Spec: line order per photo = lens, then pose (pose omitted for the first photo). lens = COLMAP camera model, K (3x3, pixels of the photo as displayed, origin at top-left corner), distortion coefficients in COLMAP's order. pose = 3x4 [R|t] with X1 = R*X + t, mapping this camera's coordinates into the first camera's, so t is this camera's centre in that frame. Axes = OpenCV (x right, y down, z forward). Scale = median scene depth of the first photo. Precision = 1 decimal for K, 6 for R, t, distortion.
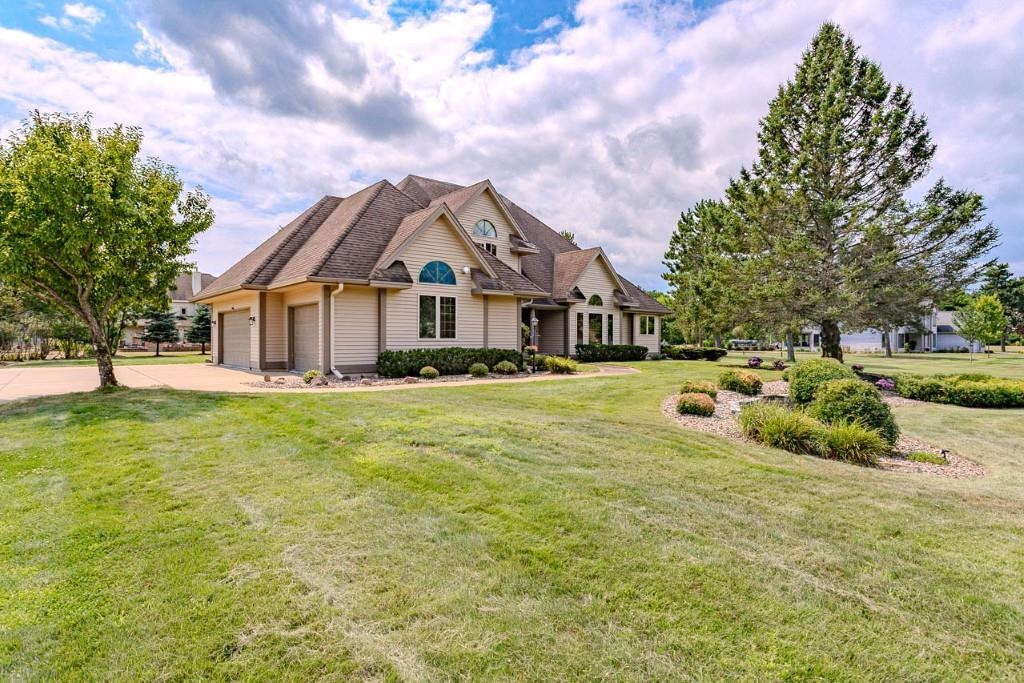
lens RADIAL K [[560.4, 0, 513.8], [0, 560.4, 341.4], [0, 0, 1]] dist [-0.000672, 0.002185]
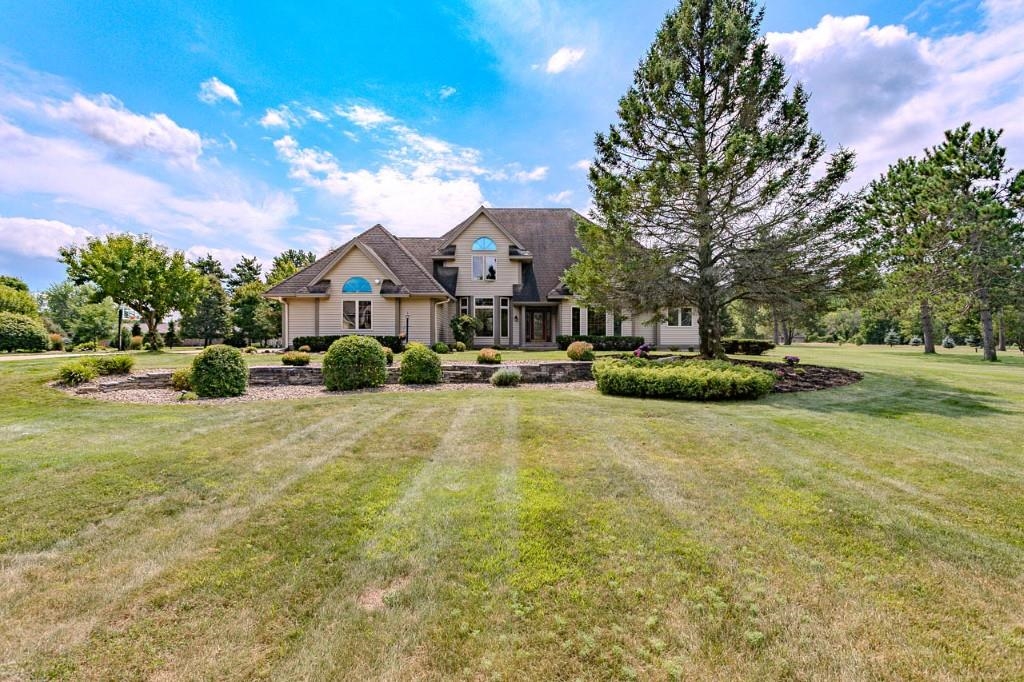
lens RADIAL K [[508.2, 0, 513.5], [0, 508.2, 335.1], [0, 0, 1]] dist [0.000111, -0.001177]
pose [[0.791643, -0.001526, -0.610982, 0.855877], [-0.002252, 0.999983, -0.005416, 0.014432], [0.610979, 0.005664, 0.791626, 0.158141]]
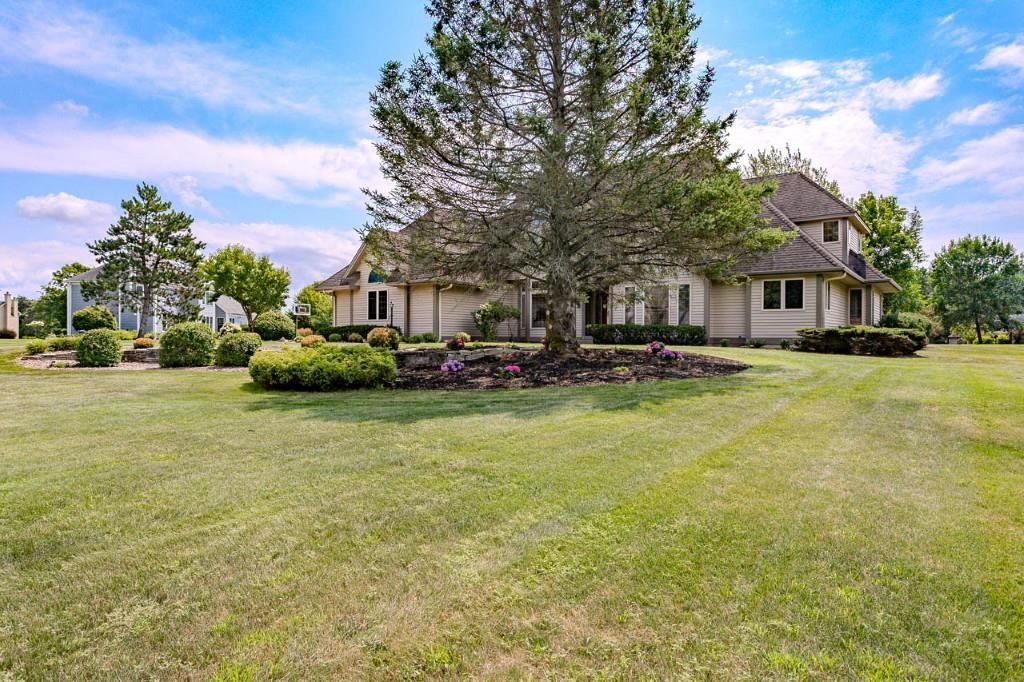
lens RADIAL K [[629.2, 0, 513.8], [0, 629.2, 341.1], [0, 0, 1]] dist [-0.004186, -0.000337]
pose [[0.195743, 0.014687, -0.980545, 1.337205], [-0.006409, 0.999886, 0.013697, 0.023376], [0.980634, 0.003603, 0.195815, 0.866594]]
